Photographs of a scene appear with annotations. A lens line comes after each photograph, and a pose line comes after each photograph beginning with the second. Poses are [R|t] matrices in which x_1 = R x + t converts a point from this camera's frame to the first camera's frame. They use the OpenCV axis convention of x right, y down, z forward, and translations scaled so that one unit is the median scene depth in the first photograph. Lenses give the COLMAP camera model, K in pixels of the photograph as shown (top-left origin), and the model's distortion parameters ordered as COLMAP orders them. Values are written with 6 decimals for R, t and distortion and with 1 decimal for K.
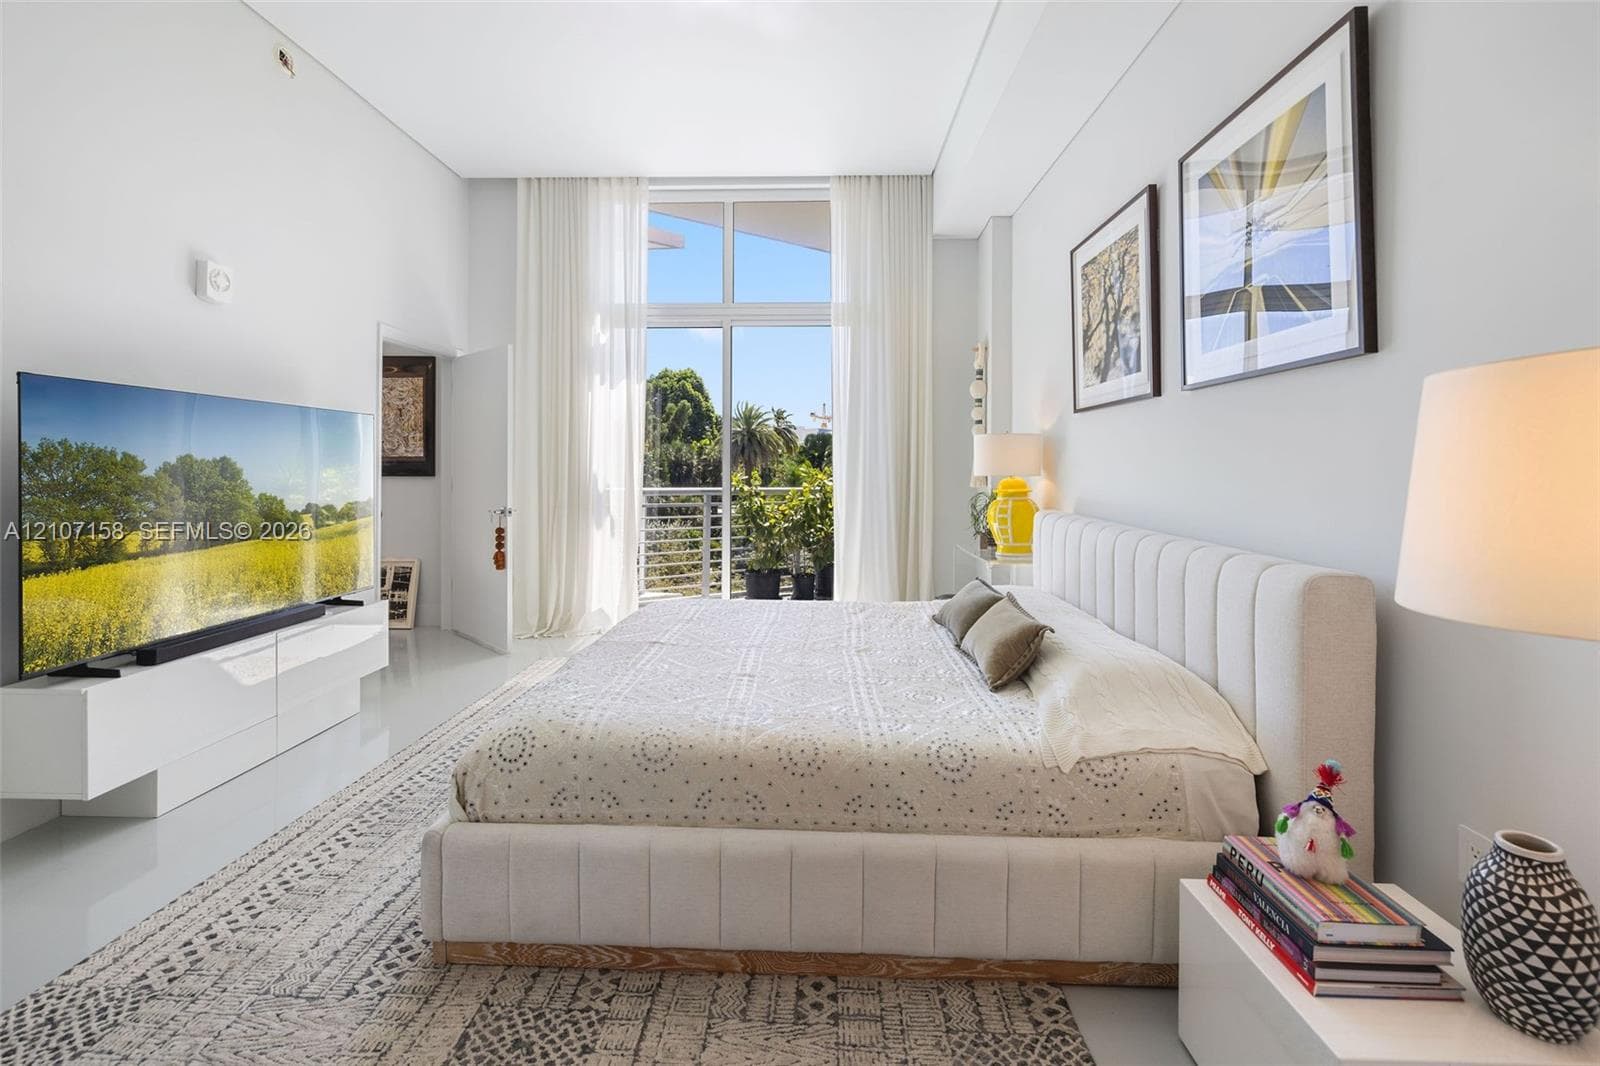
lens RADIAL K [[732.8, 0, 778.5], [0, 732.8, 461.5], [0, 0, 1]] dist [-0.000560, 0.000369]
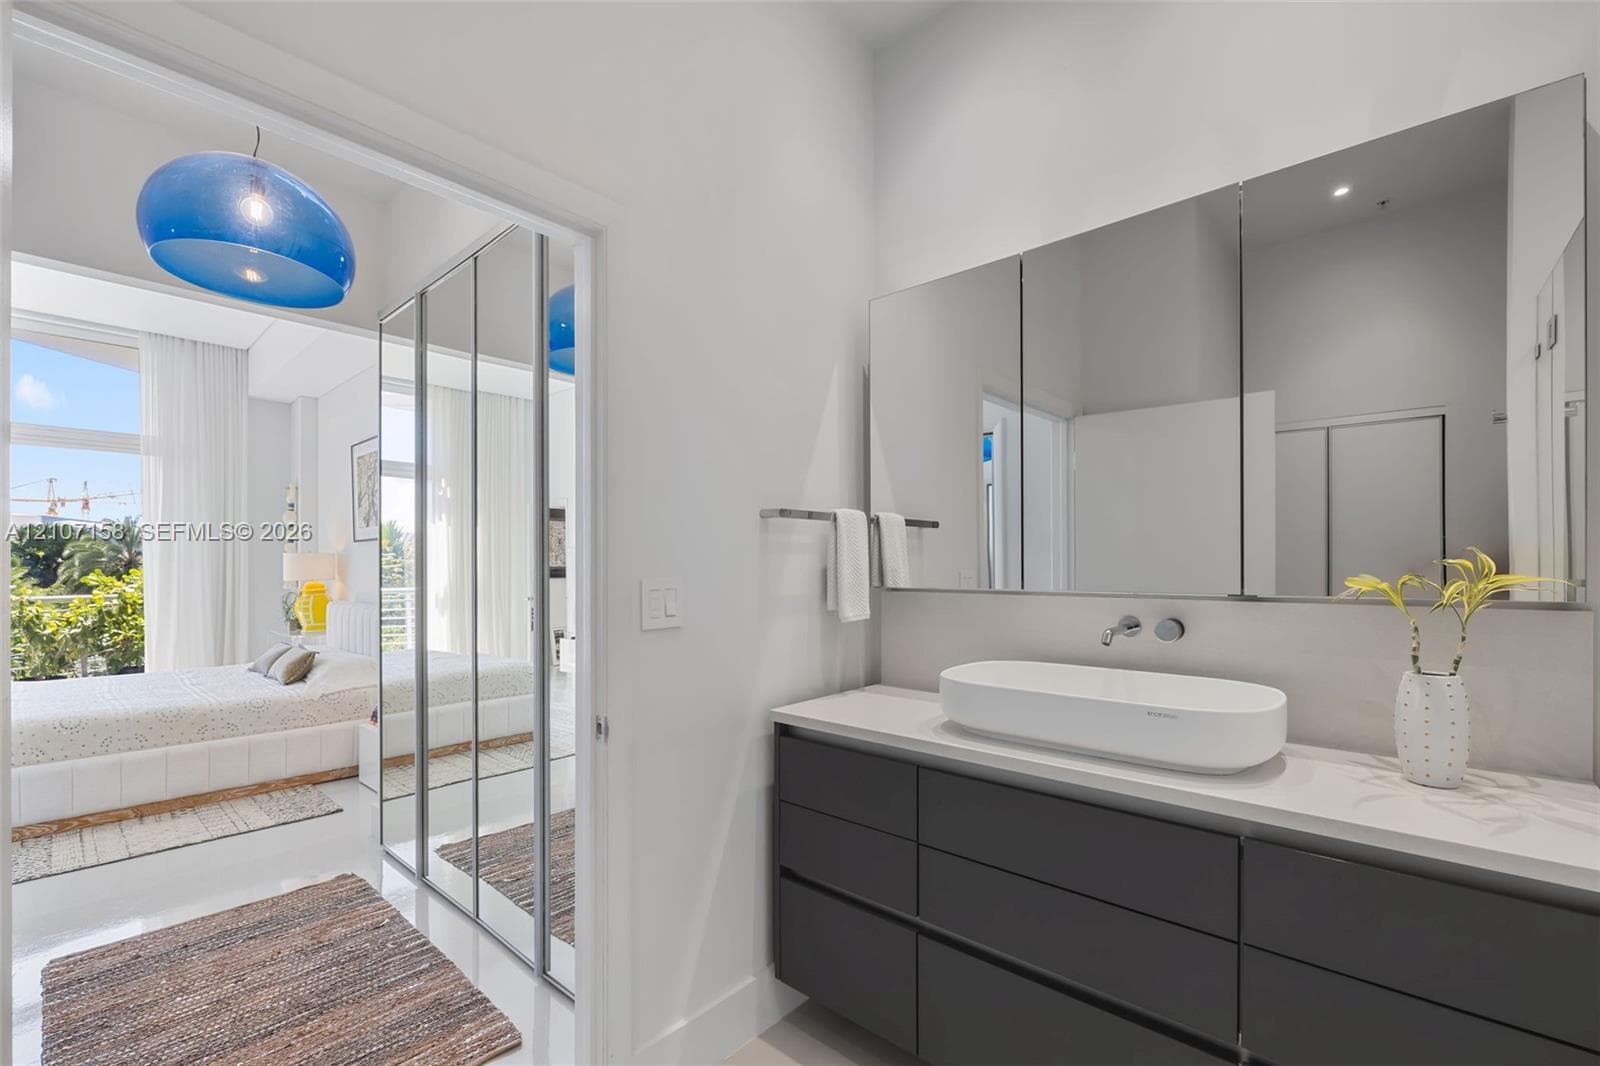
lens RADIAL K [[689.1, 0, 808.1], [0, 689.1, 563.3], [0, 0, 1]] dist [-0.001971, 0.000537]
pose [[0.630395, -0.001248, 0.776274, -0.150511], [0.002040, 0.999998, -0.000048, -0.014213], [-0.776272, 0.001614, 0.630396, -0.729703]]
